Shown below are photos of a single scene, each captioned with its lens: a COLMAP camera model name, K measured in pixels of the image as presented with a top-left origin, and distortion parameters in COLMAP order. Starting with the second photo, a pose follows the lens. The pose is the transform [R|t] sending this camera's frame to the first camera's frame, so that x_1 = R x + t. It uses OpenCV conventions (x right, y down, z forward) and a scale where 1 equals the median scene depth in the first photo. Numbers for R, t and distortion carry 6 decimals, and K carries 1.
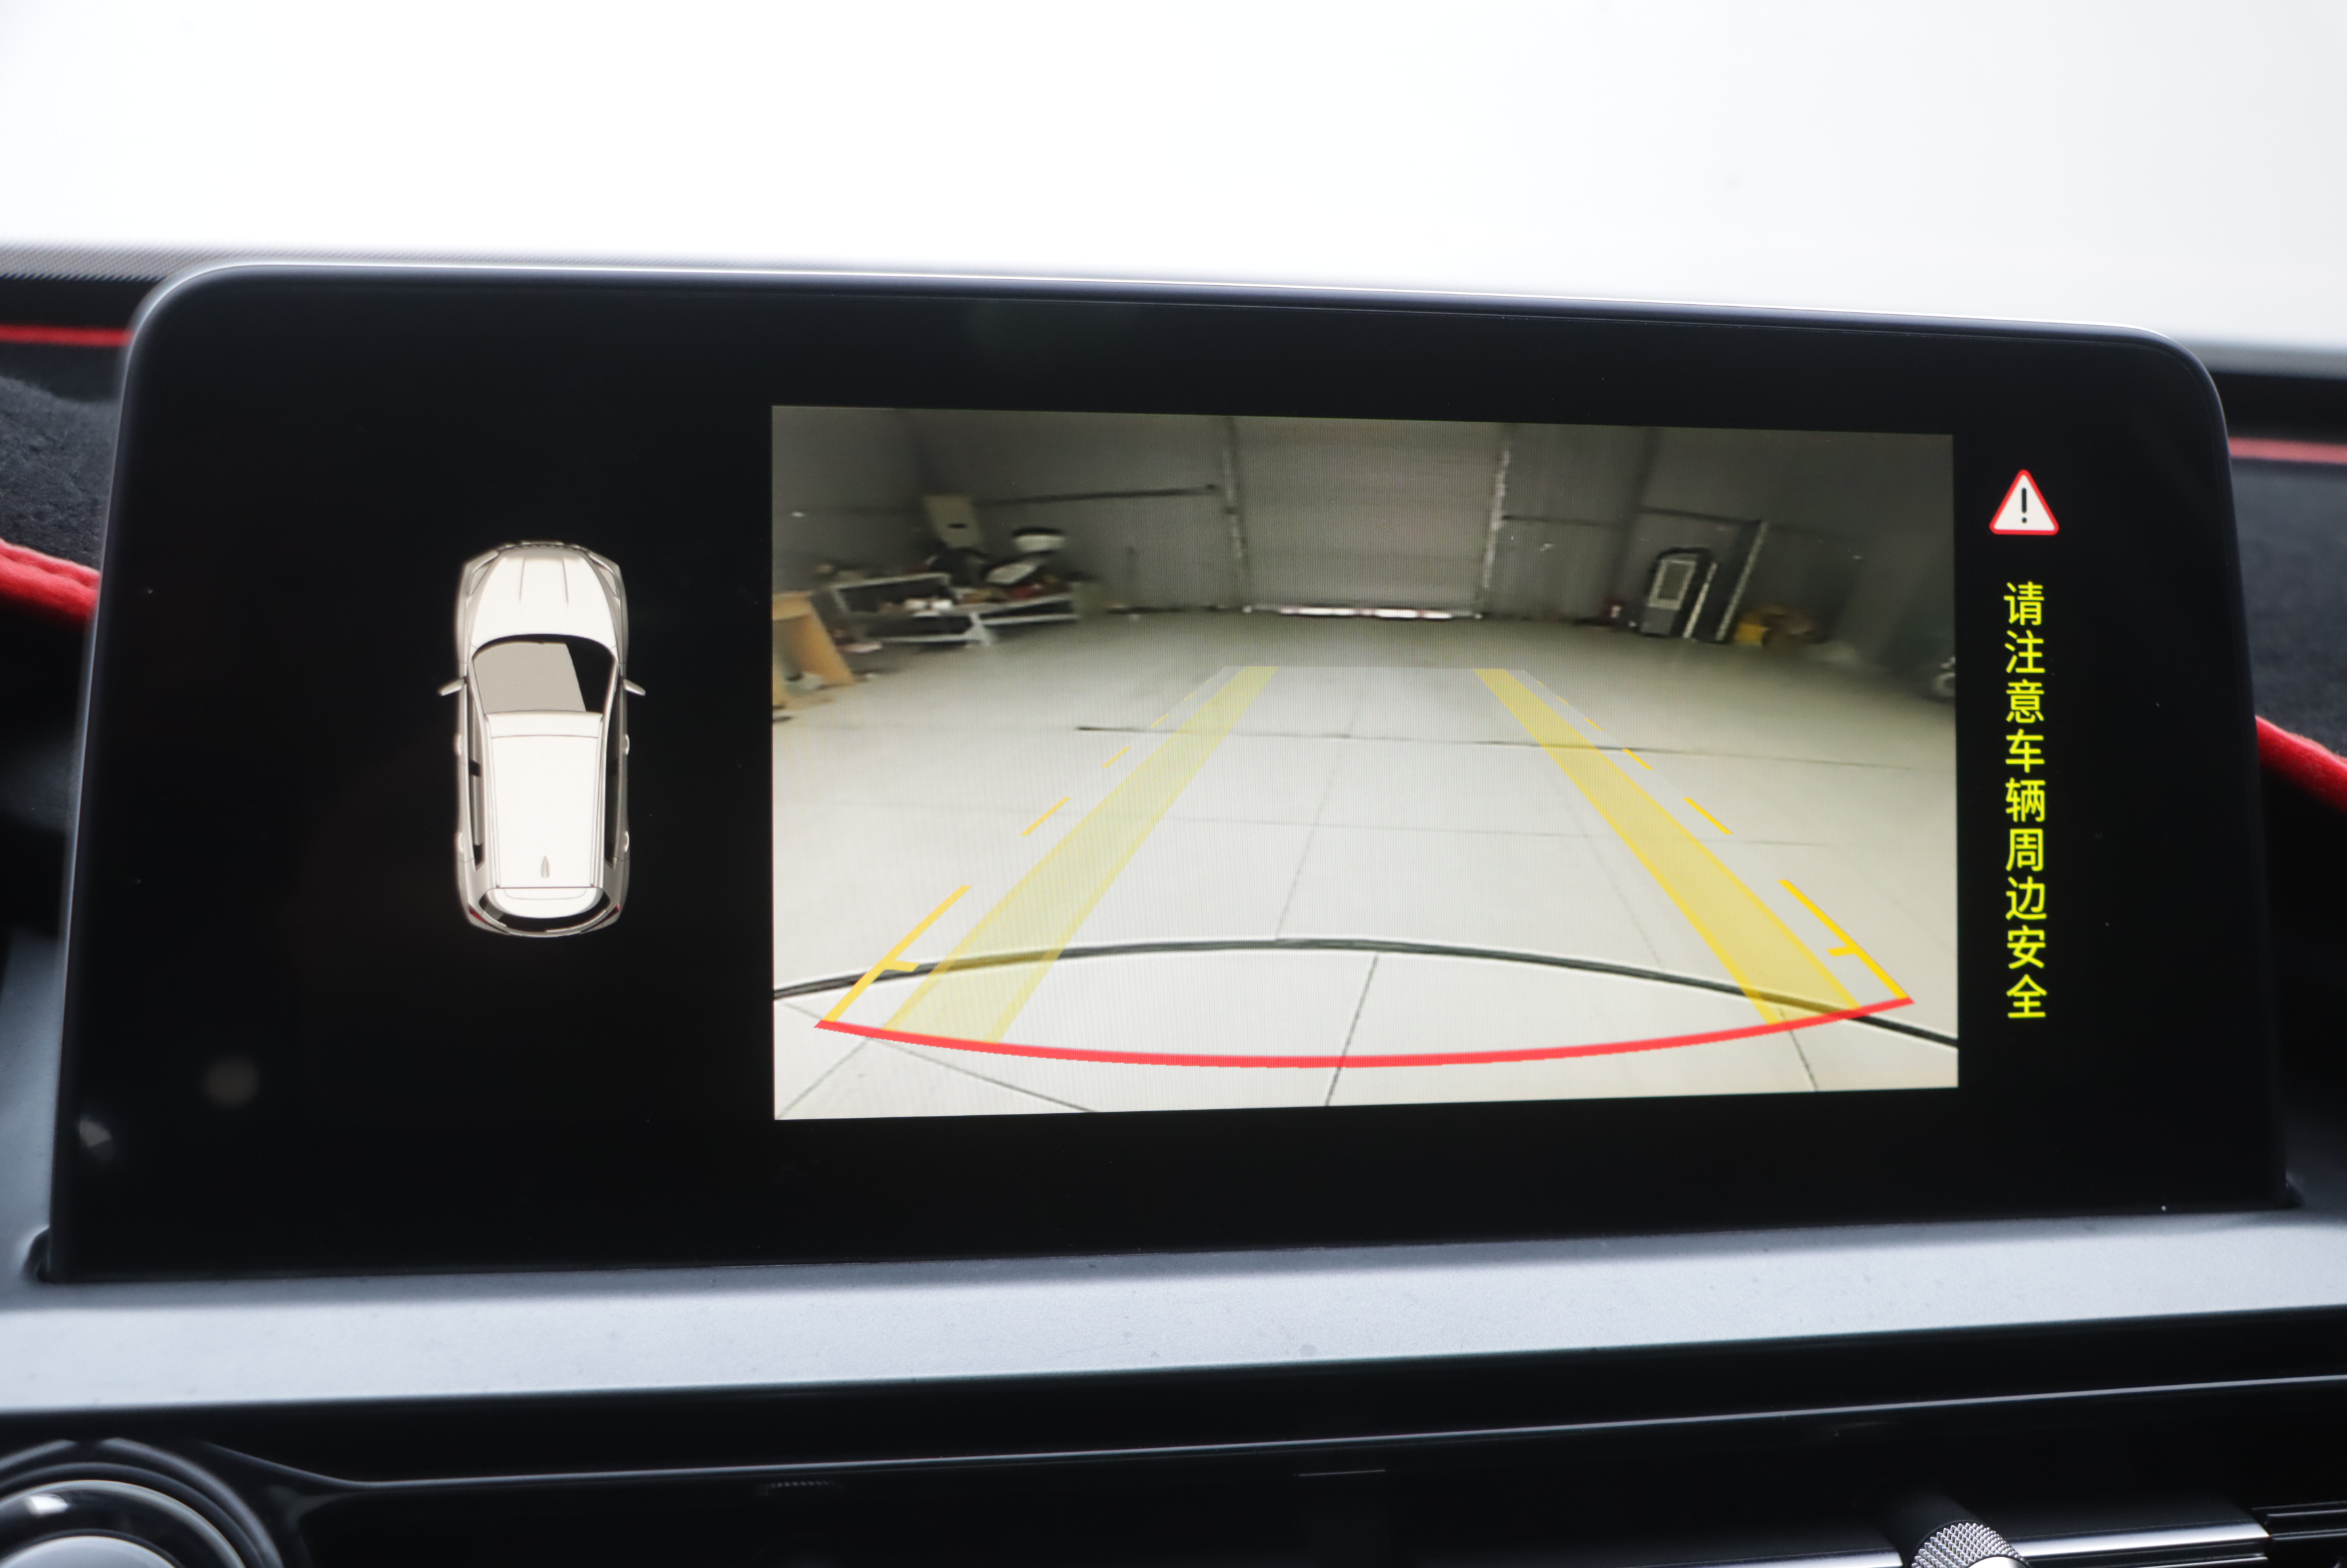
lens RADIAL K [[3086.1, 0, 1299.2], [0, 3086.1, 791.8], [0, 0, 1]] dist [-0.141933, 0.324941]
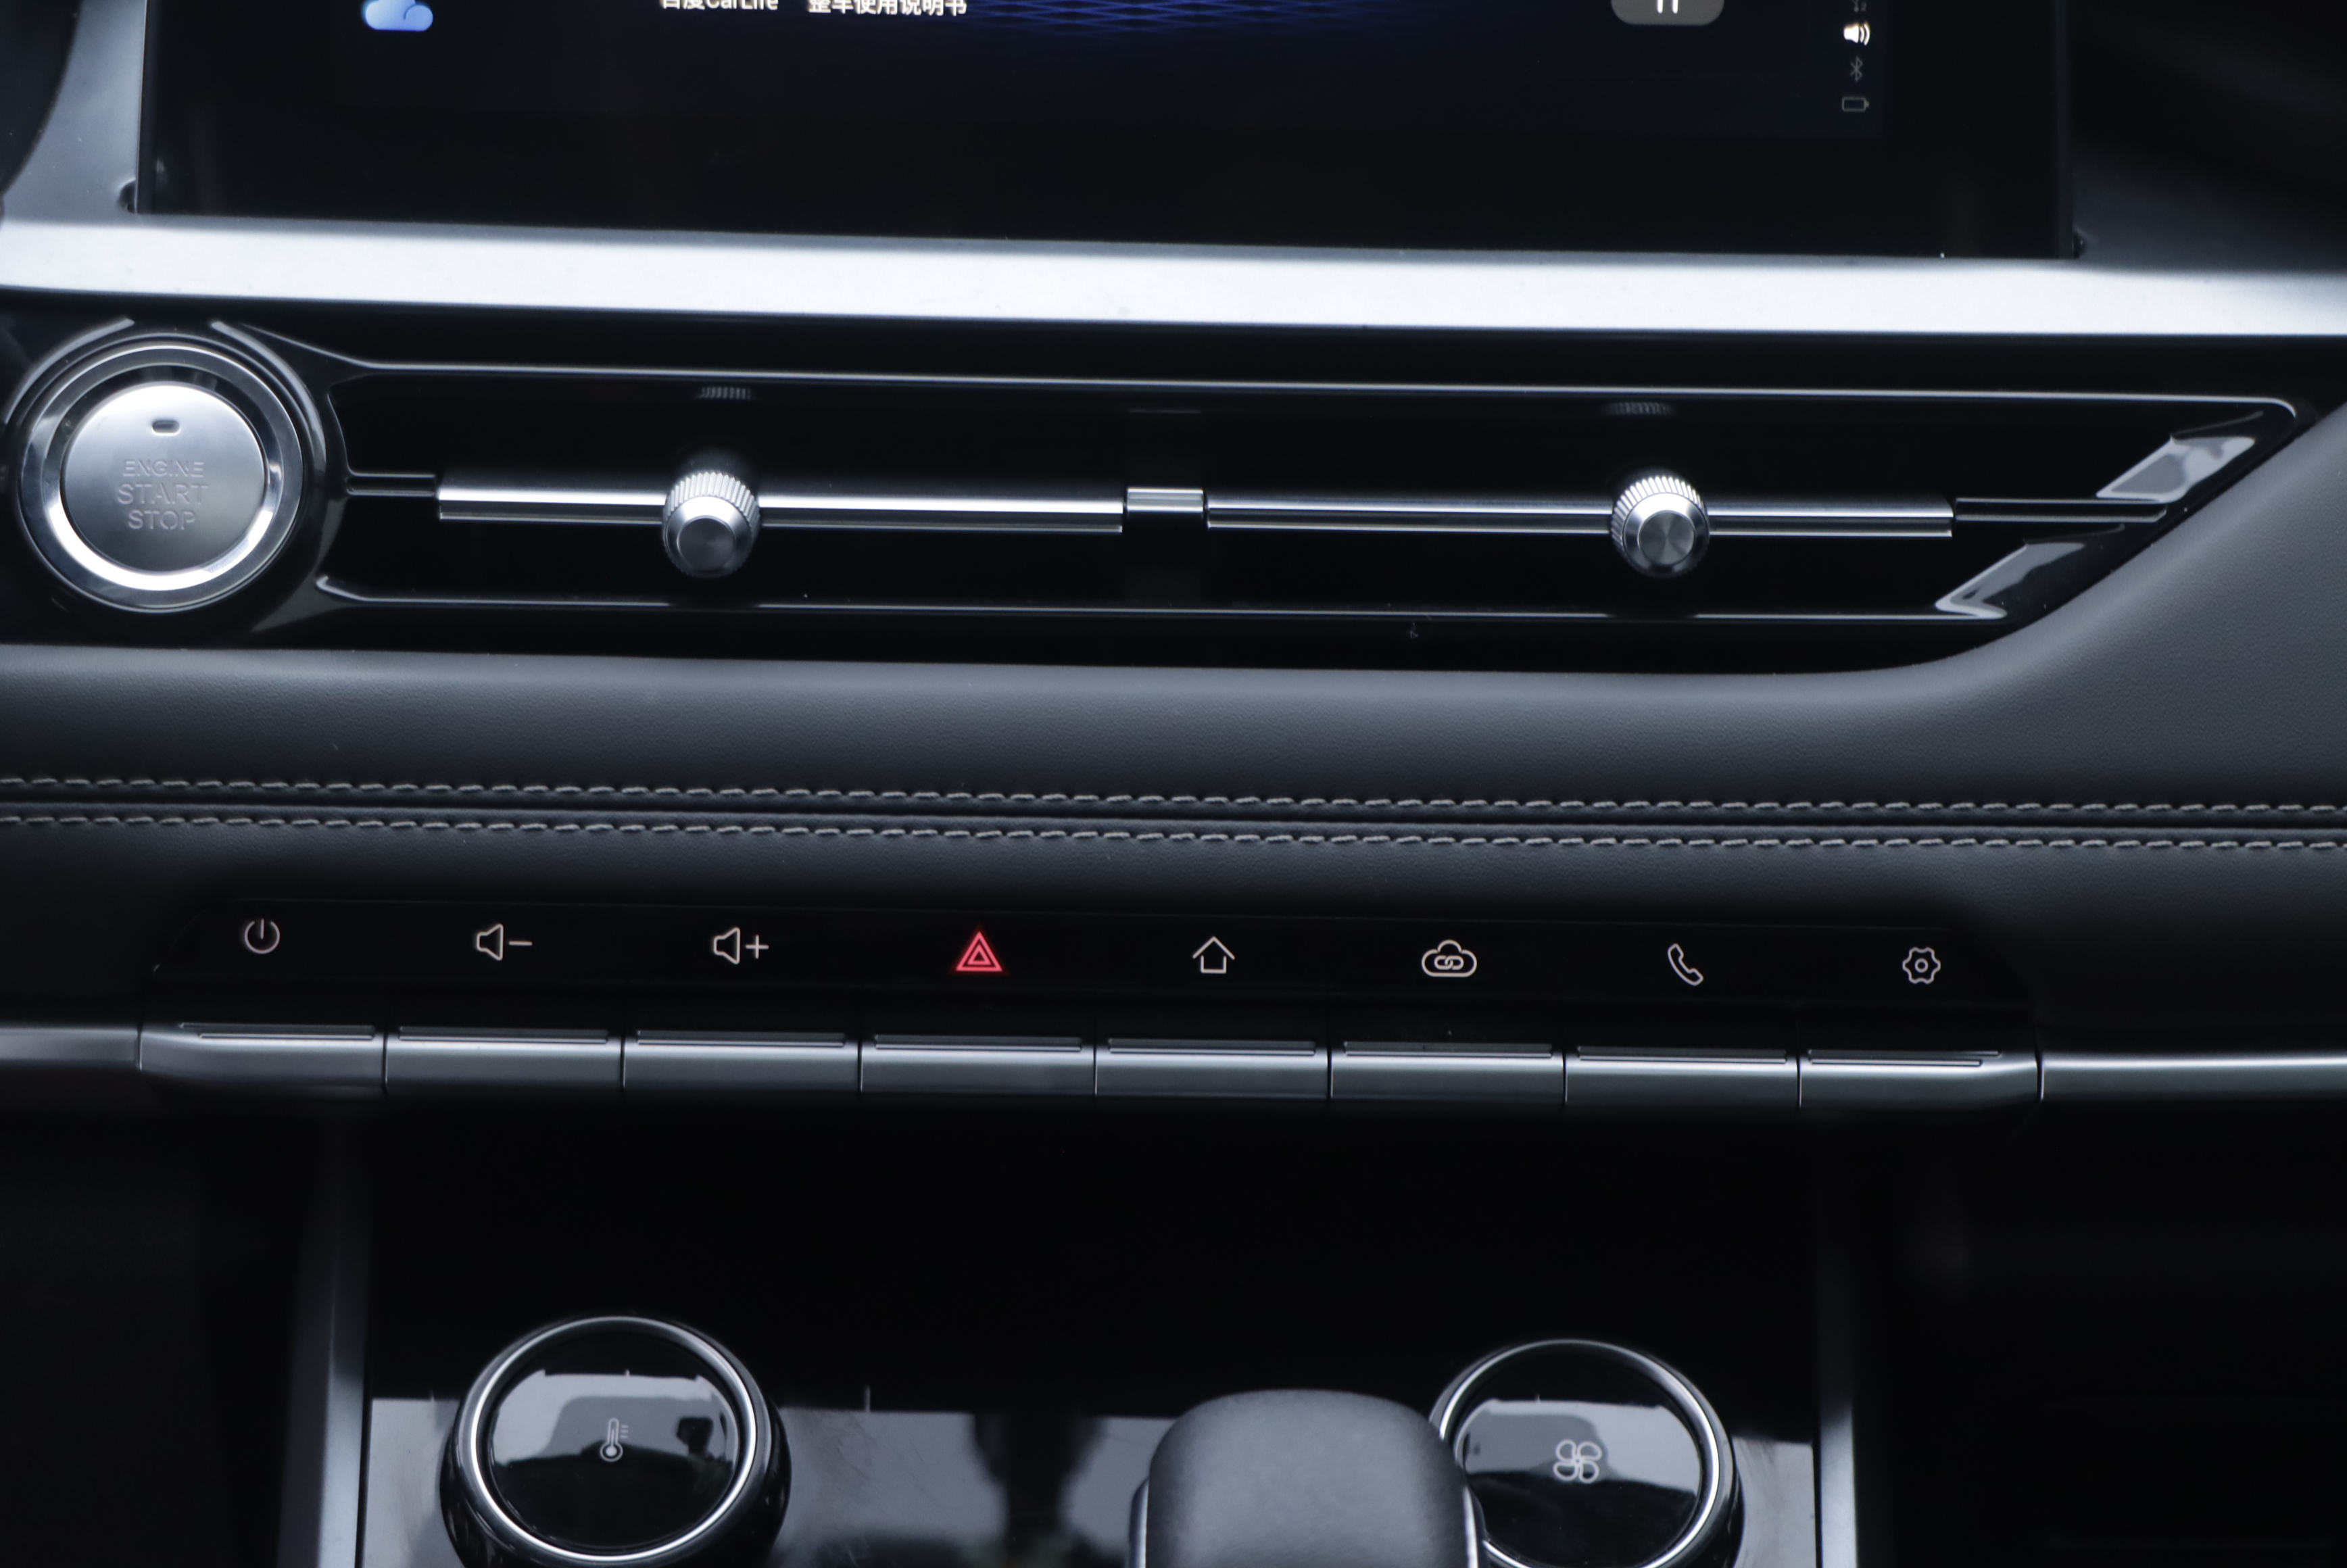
lens RADIAL K [[6739.0, 0, 1173.5], [0, 6739.0, 784.0], [0, 0, 1]] dist [0.398108, 0.510873]
pose [[0.981447, 0.041354, -0.187219, 0.554085], [-0.023478, 0.995035, 0.096712, 0.110701], [0.190289, -0.090523, 0.977546, -1.715356]]
